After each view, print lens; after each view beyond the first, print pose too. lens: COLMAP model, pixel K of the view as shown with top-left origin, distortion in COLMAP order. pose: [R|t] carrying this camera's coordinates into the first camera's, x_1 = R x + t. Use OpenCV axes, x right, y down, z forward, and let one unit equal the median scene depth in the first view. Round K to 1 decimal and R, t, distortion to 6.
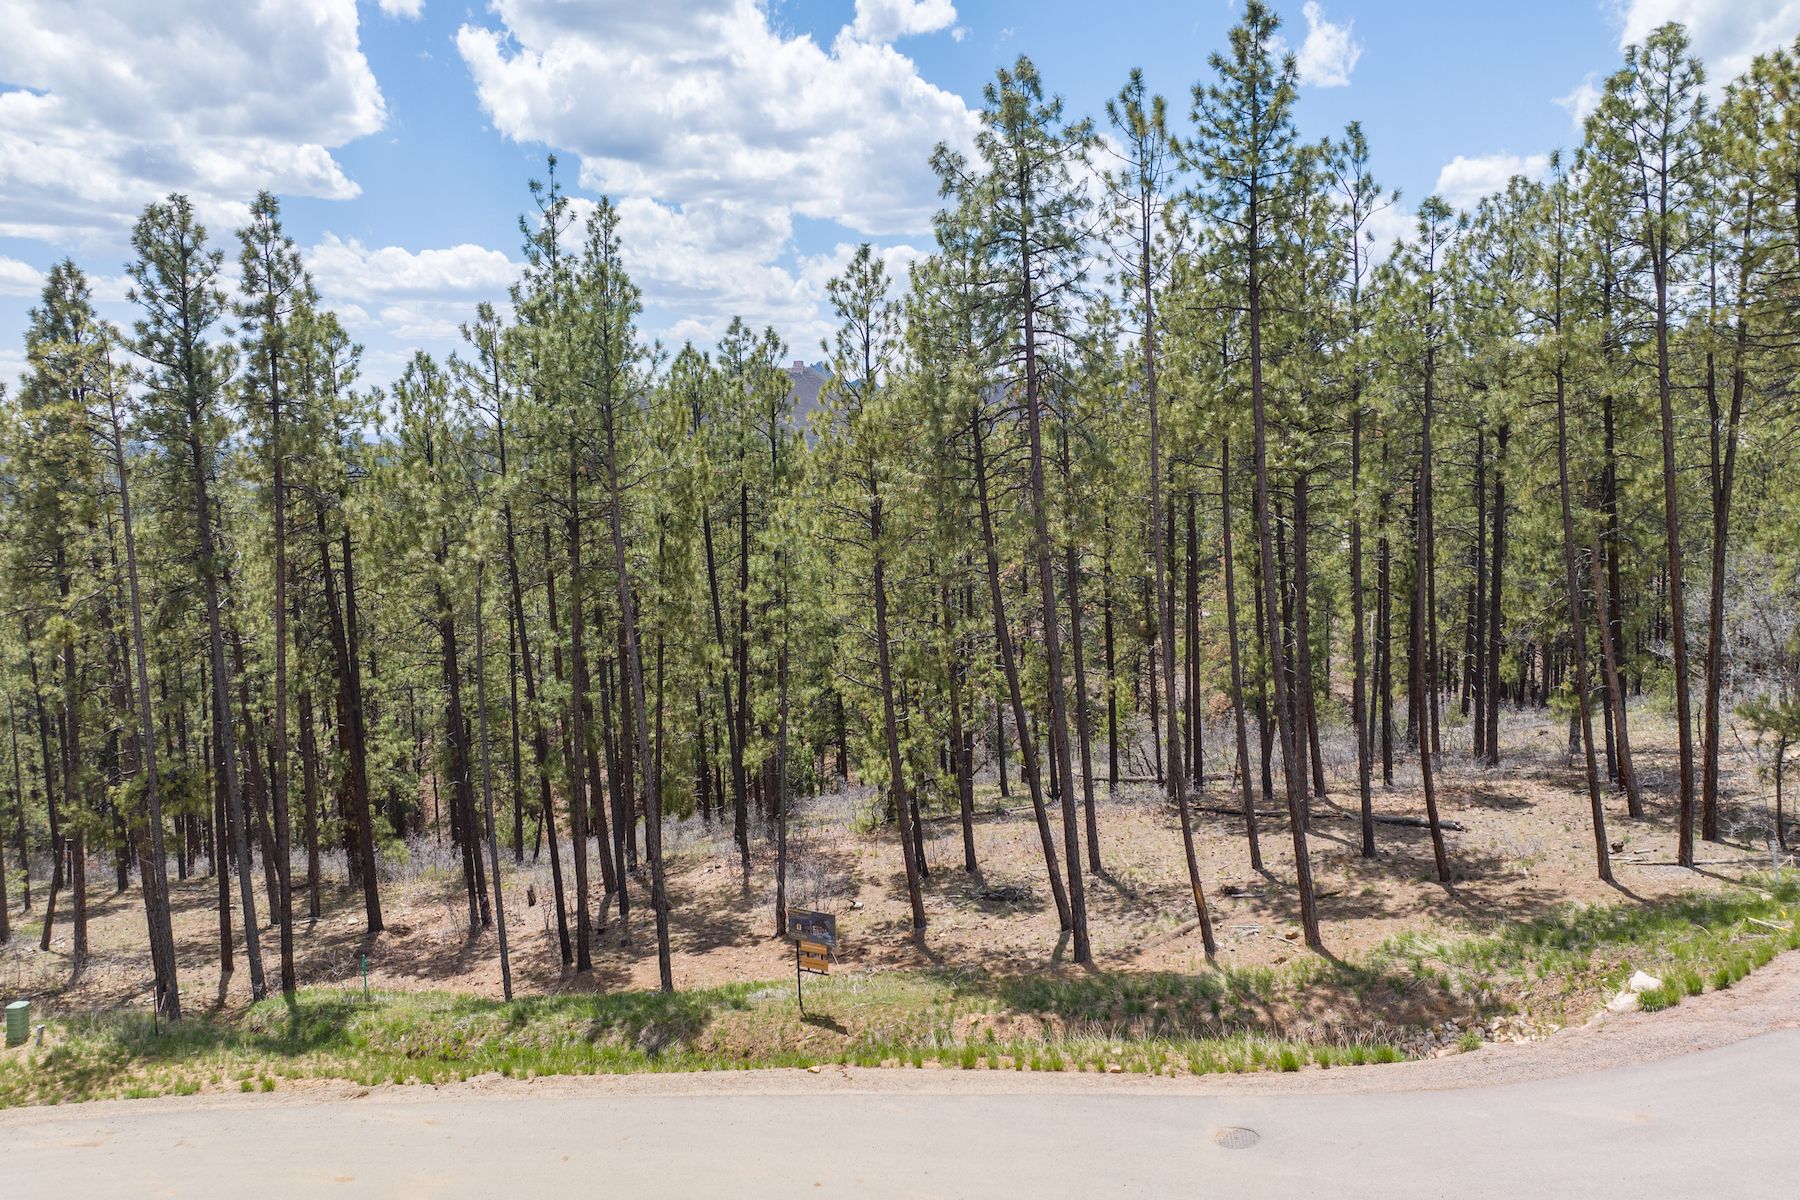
lens RADIAL K [[1393.7, 0, 939.4], [0, 1393.7, 617.8], [0, 0, 1]] dist [-0.036026, 0.032379]
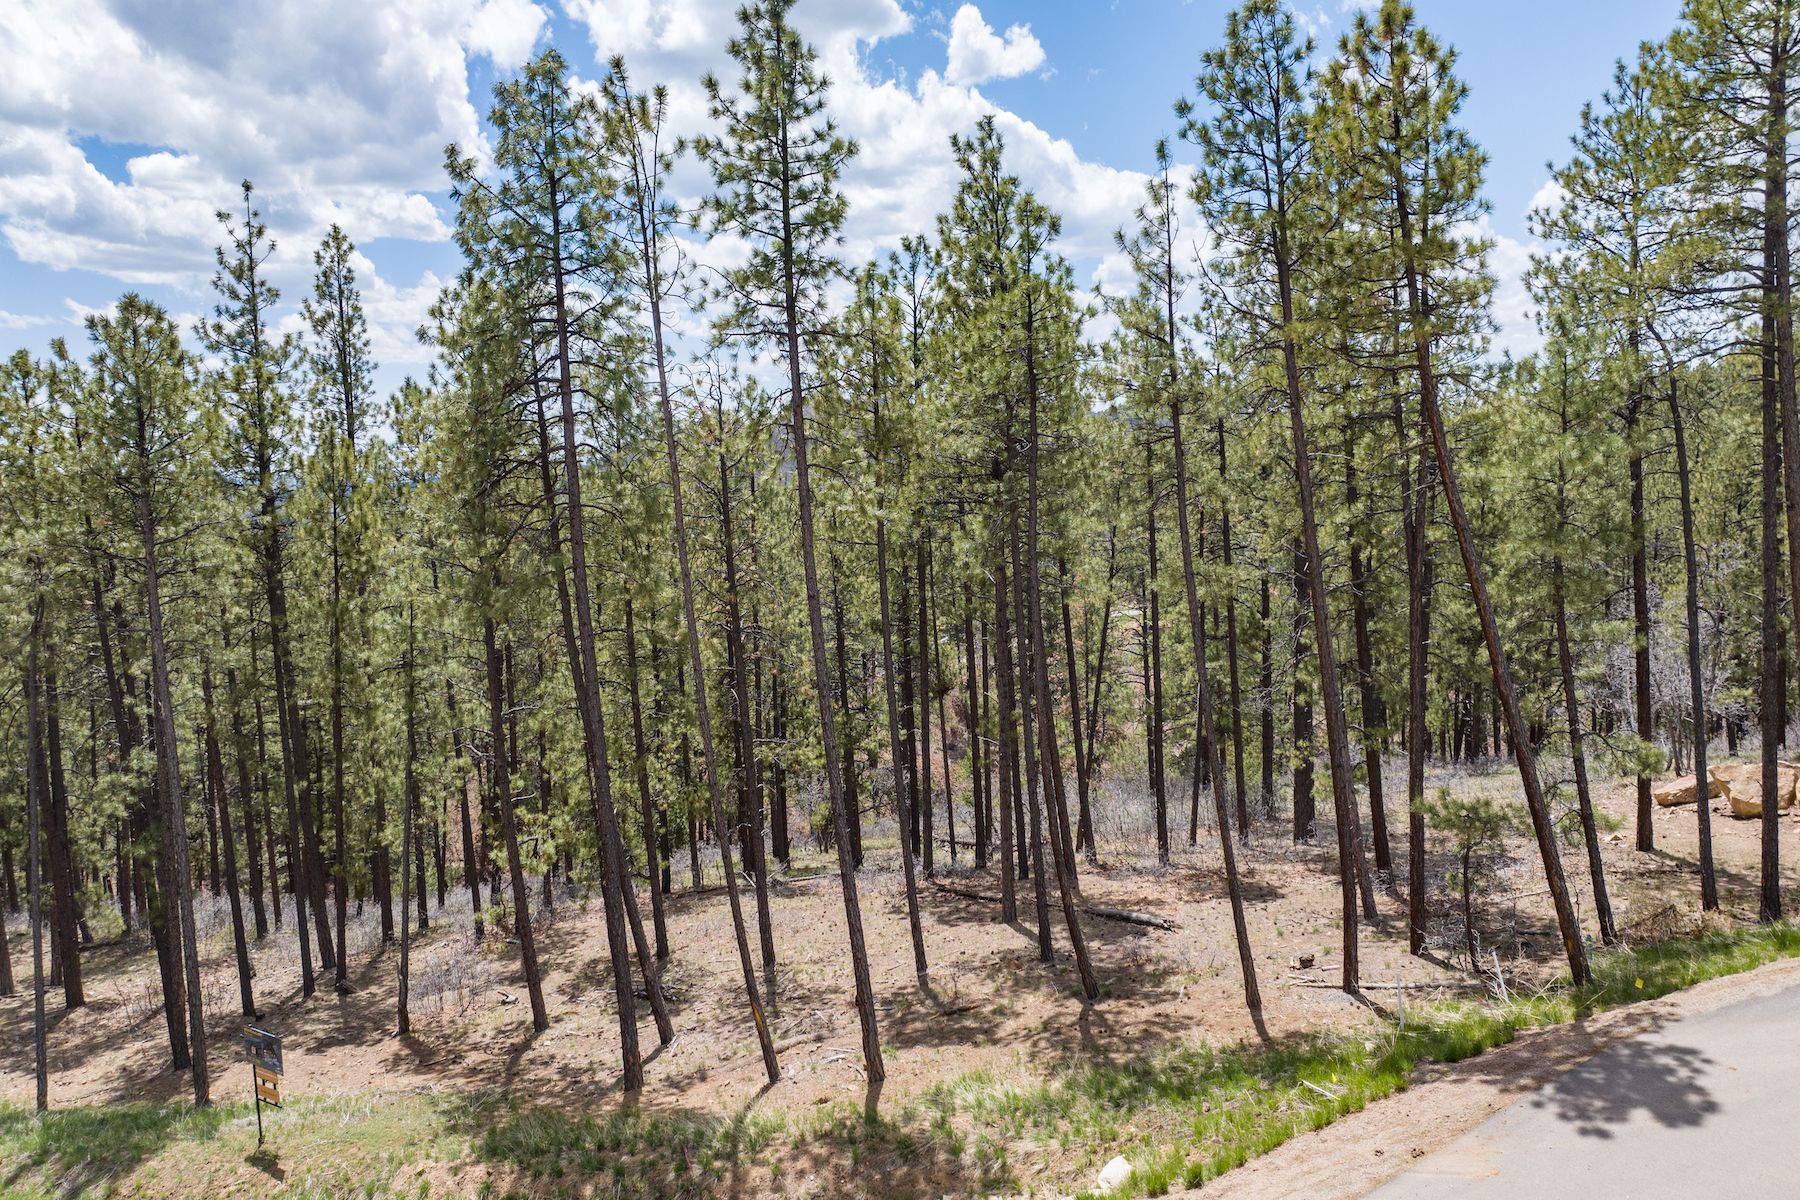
lens RADIAL K [[1393.7, 0, 925.6], [0, 1393.7, 579.3], [0, 0, 1]] dist [-0.036026, 0.032379]
pose [[0.997582, -0.001532, -0.069482, 0.304022], [-0.001979, 0.998725, -0.050441, -0.021580], [0.069471, 0.050457, 0.996307, 0.125805]]
